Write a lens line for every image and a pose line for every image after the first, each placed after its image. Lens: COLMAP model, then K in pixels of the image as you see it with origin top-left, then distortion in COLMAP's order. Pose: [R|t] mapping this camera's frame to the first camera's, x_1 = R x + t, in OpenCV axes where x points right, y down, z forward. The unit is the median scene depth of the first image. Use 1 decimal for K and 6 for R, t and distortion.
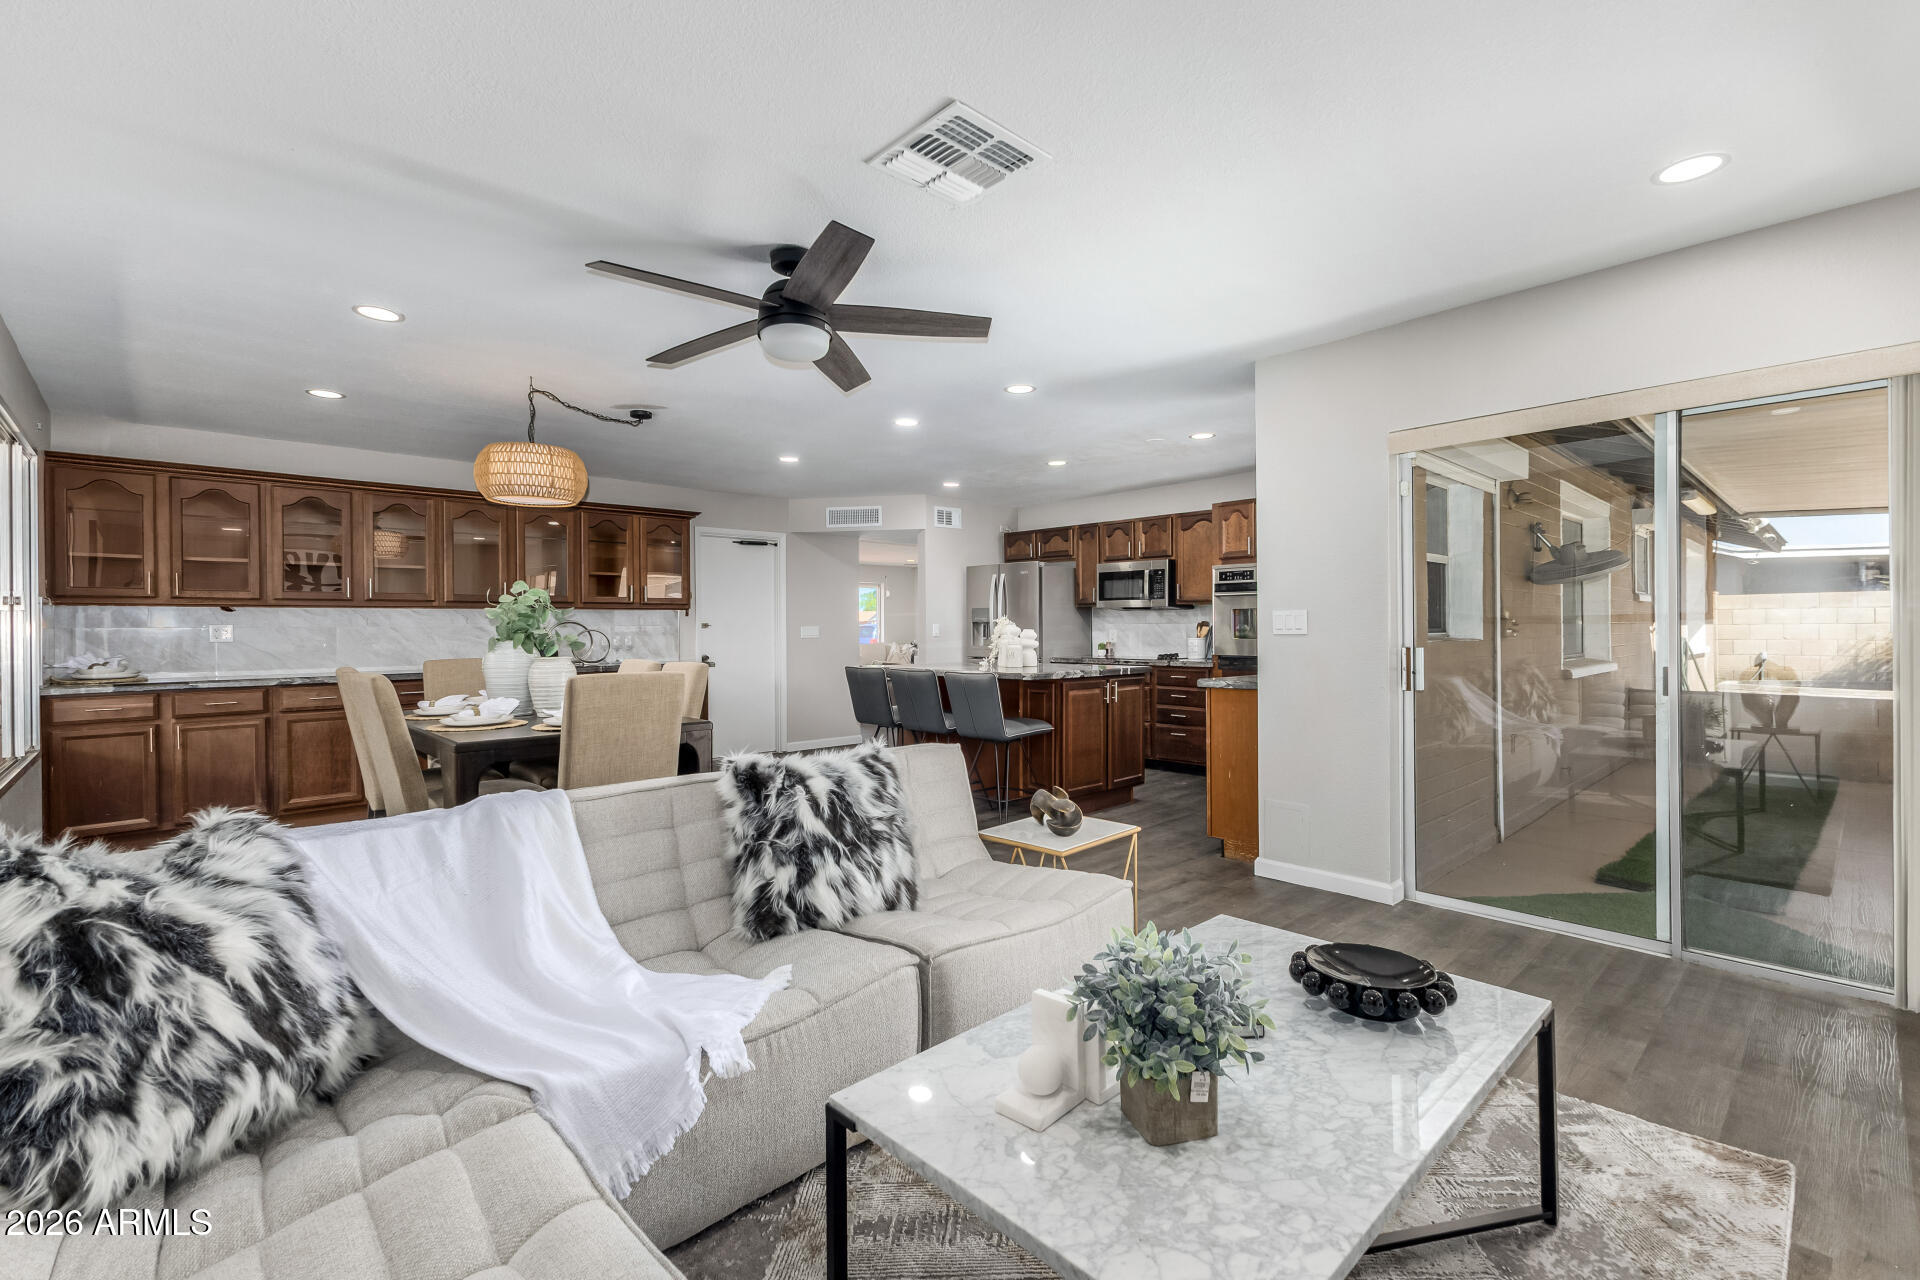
lens RADIAL K [[834.0, 0, 958.0], [0, 834.0, 630.8], [0, 0, 1]] dist [-0.002381, -0.000164]
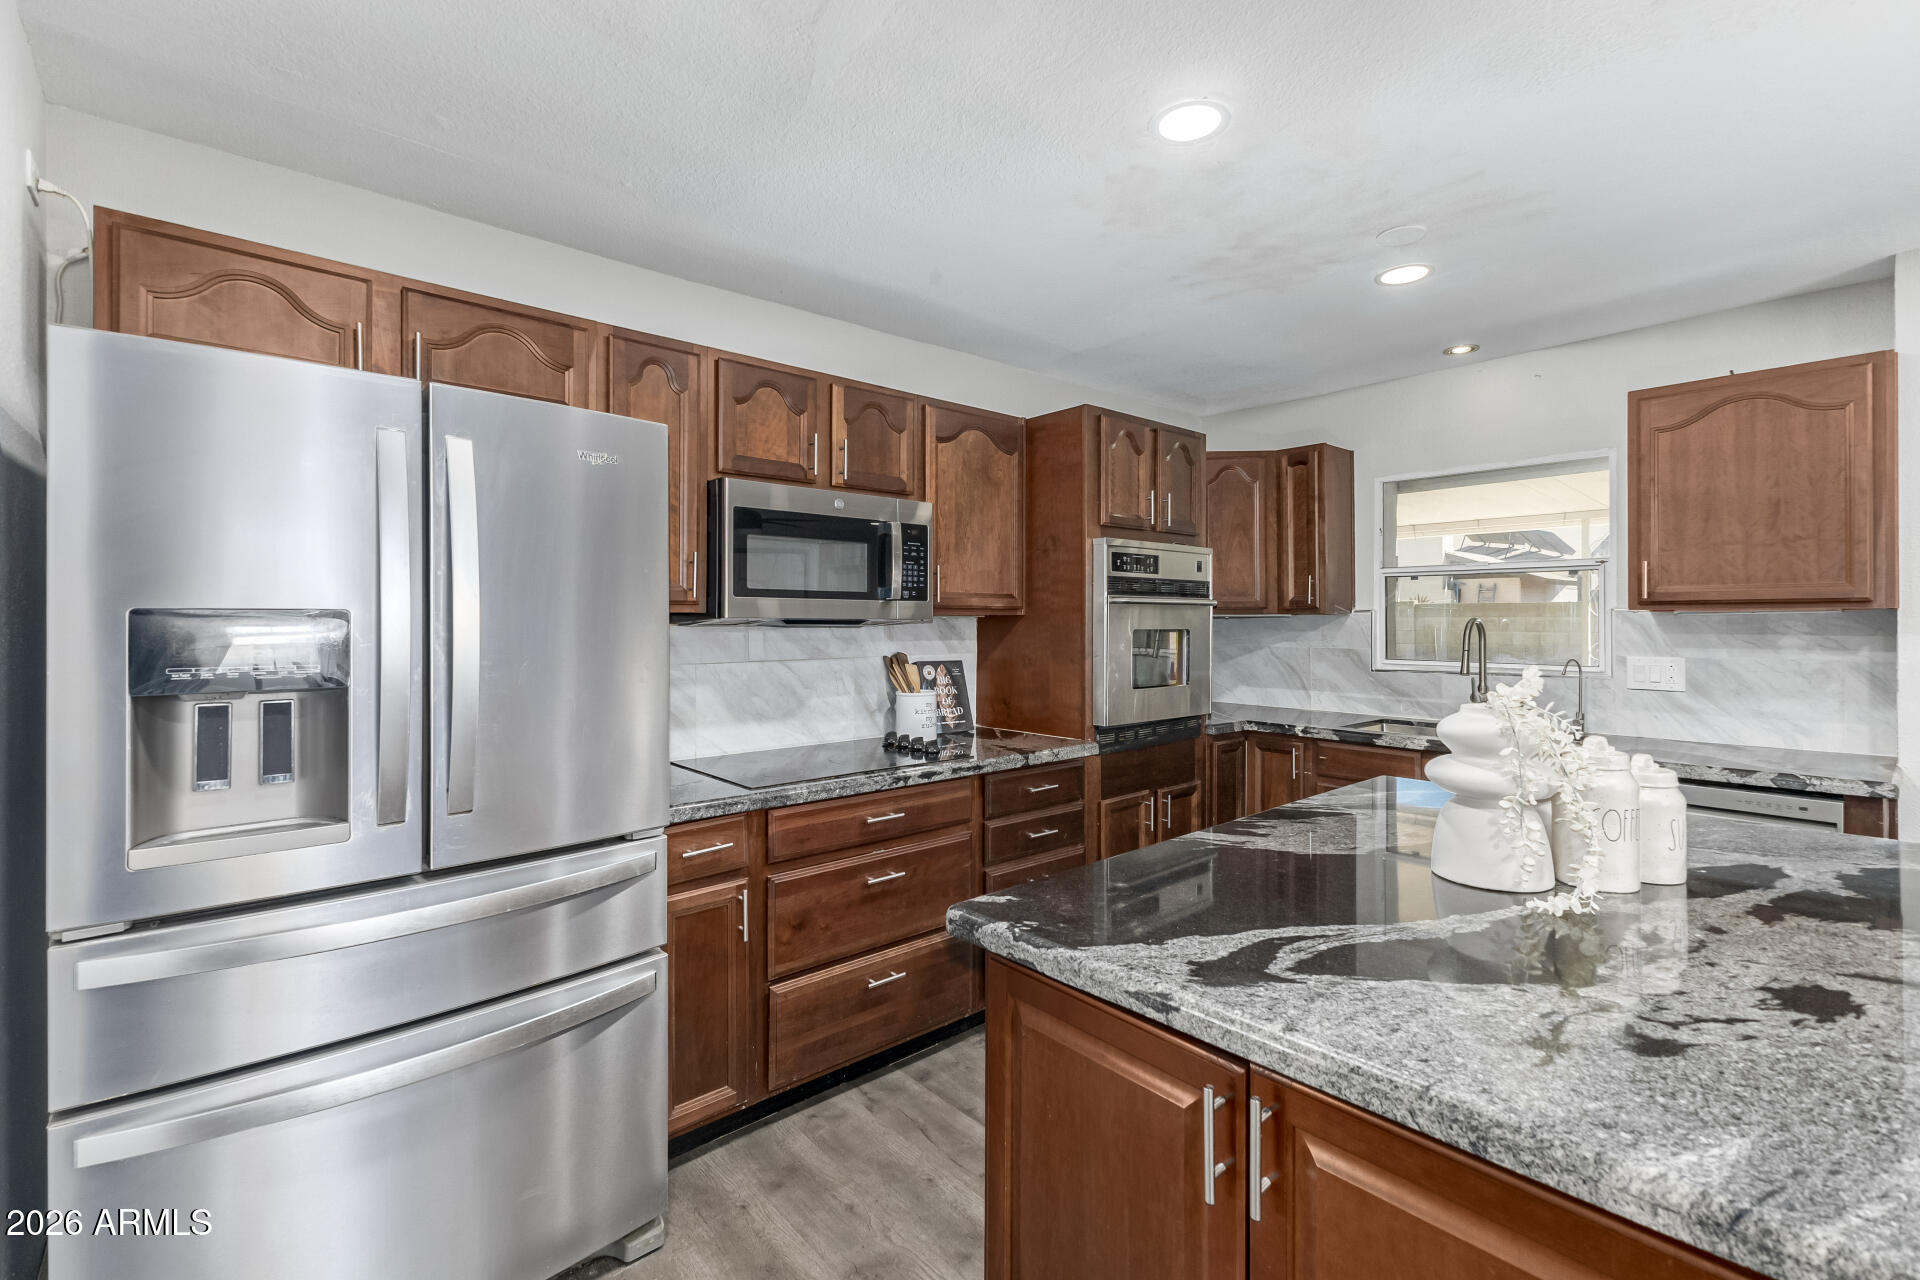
lens RADIAL K [[834.0, 0, 958.1], [0, 834.0, 629.1], [0, 0, 1]] dist [-0.002381, -0.000164]
pose [[0.041647, 0.006289, 0.999113, -0.148035], [0.006590, 0.999957, -0.006569, -0.020588], [-0.999111, 0.006858, 0.041603, 0.930333]]
